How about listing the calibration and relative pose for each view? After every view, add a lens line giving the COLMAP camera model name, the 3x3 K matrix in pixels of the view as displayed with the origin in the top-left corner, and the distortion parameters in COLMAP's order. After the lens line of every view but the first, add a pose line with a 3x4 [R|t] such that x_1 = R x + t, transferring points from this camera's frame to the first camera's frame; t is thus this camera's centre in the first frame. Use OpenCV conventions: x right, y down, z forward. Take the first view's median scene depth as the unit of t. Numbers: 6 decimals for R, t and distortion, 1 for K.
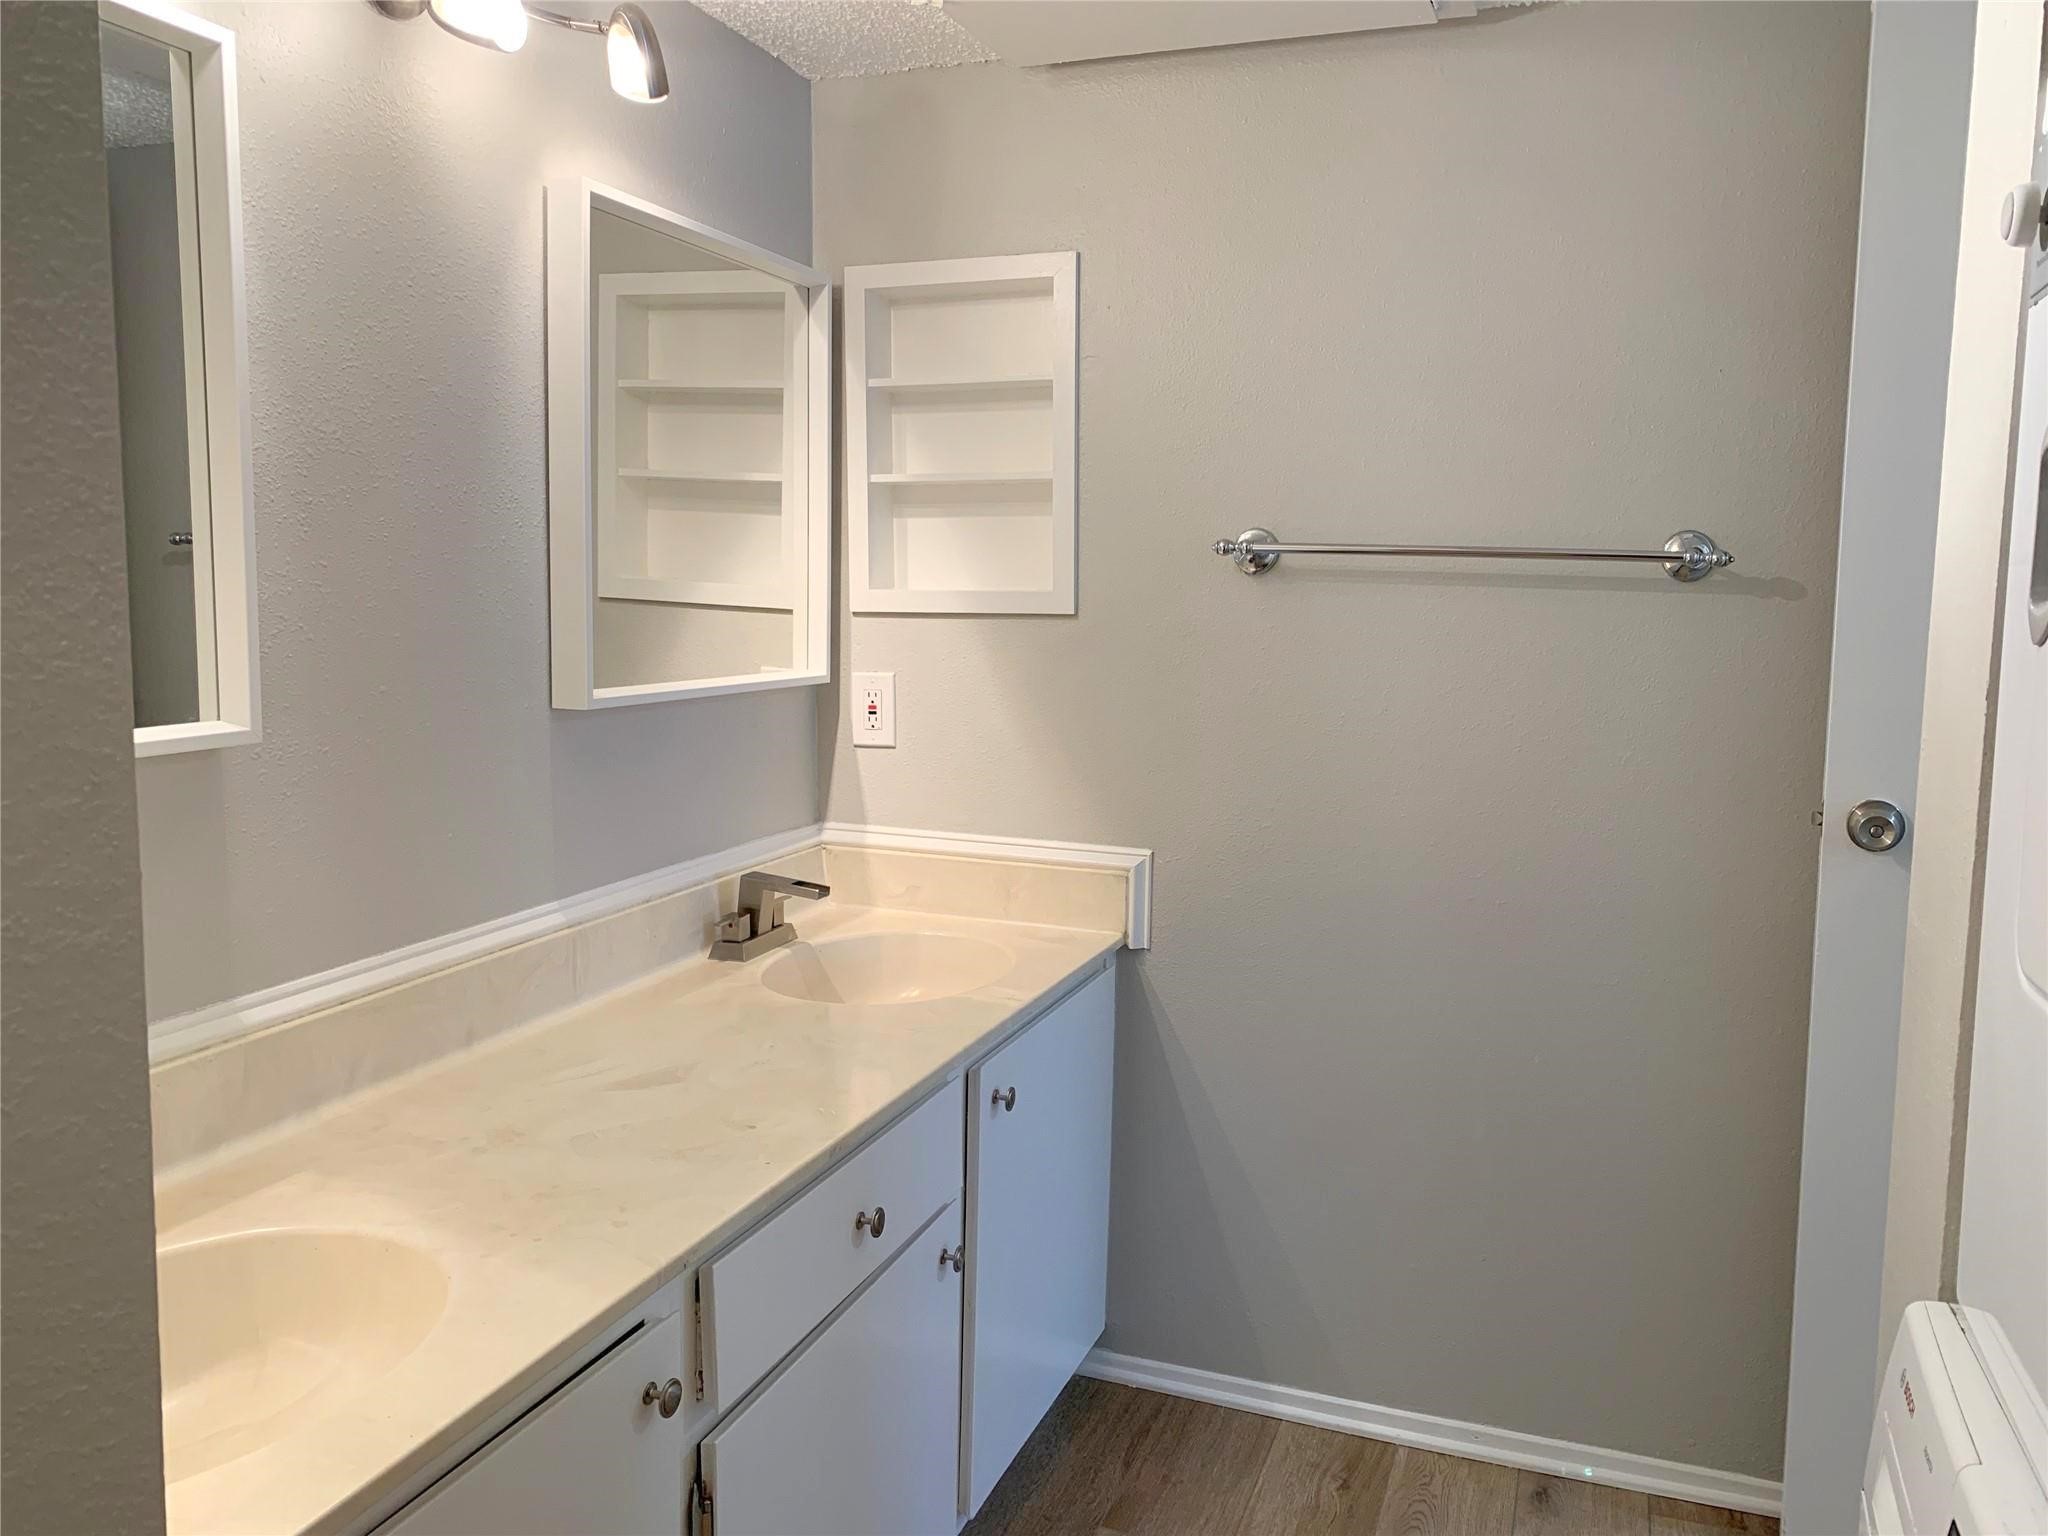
lens RADIAL K [[1544.6, 0, 1028.4], [0, 1544.6, 754.8], [0, 0, 1]] dist [0.024753, -0.037878]
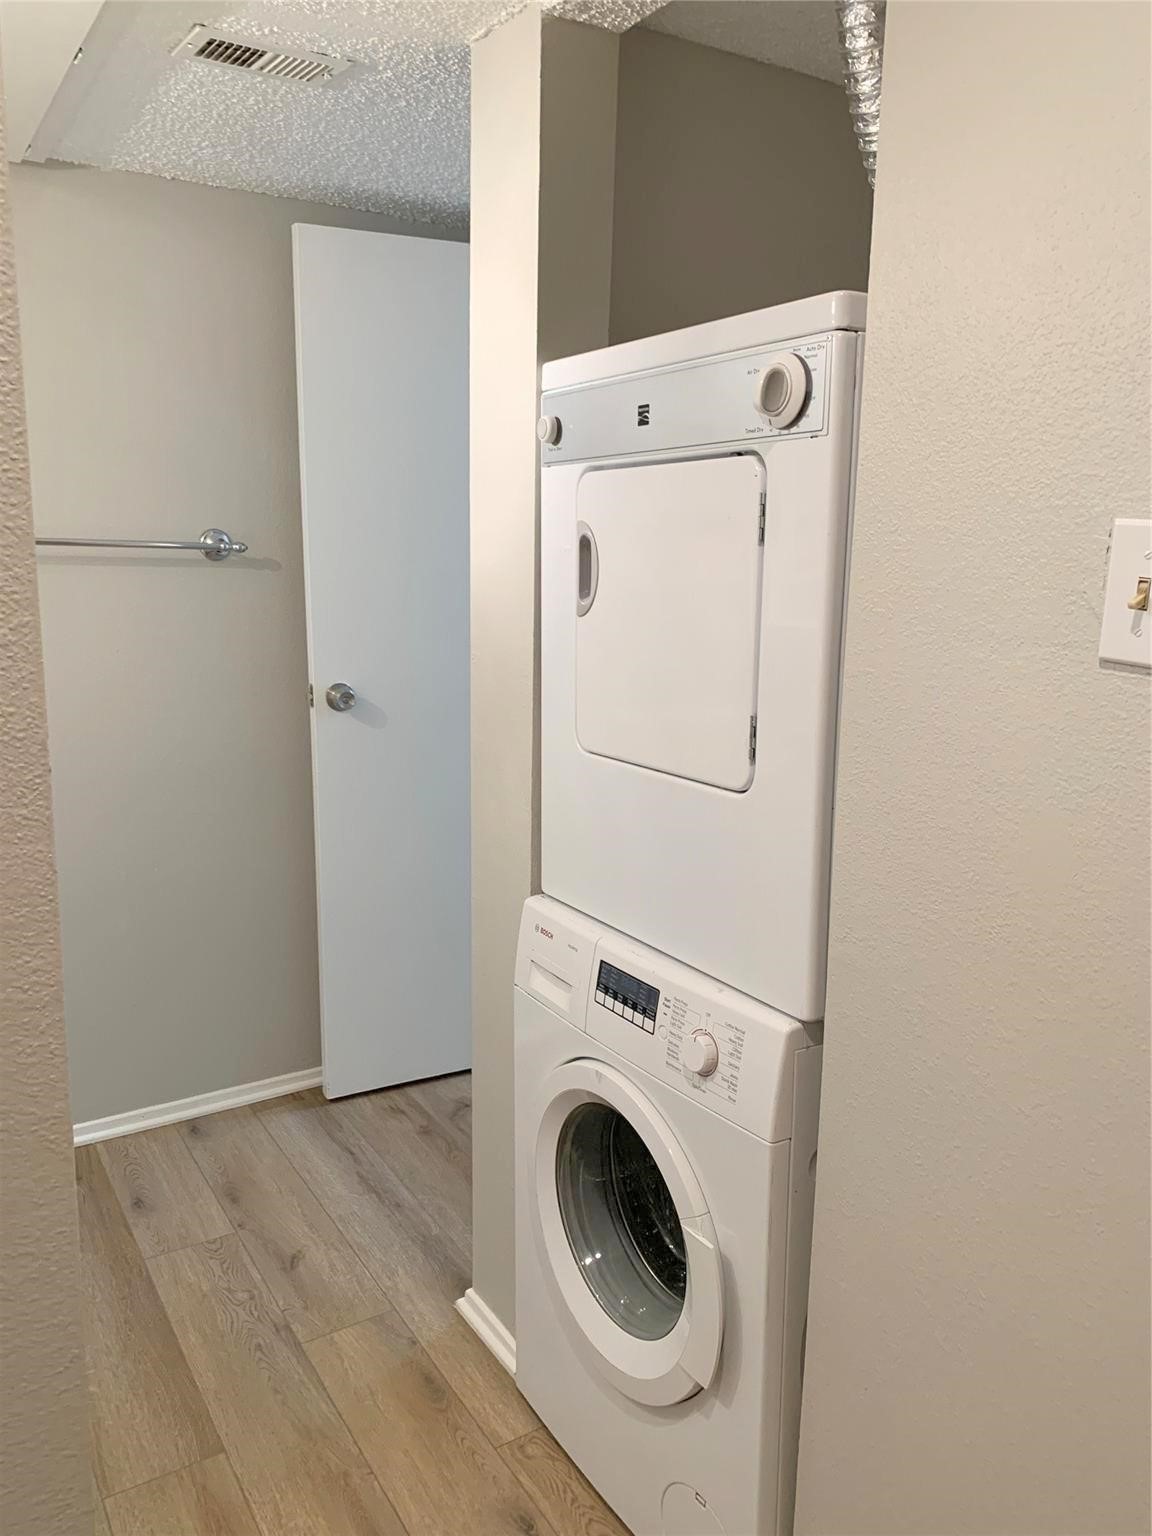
lens RADIAL K [[1158.5, 0, 573.4], [0, 1158.5, 771.1], [0, 0, 1]] dist [0.024753, -0.037878]
pose [[0.611249, -0.158674, 0.775369, -0.327905], [0.080991, 0.987094, 0.138154, -0.031463], [-0.787283, -0.021649, 0.616211, -0.055991]]
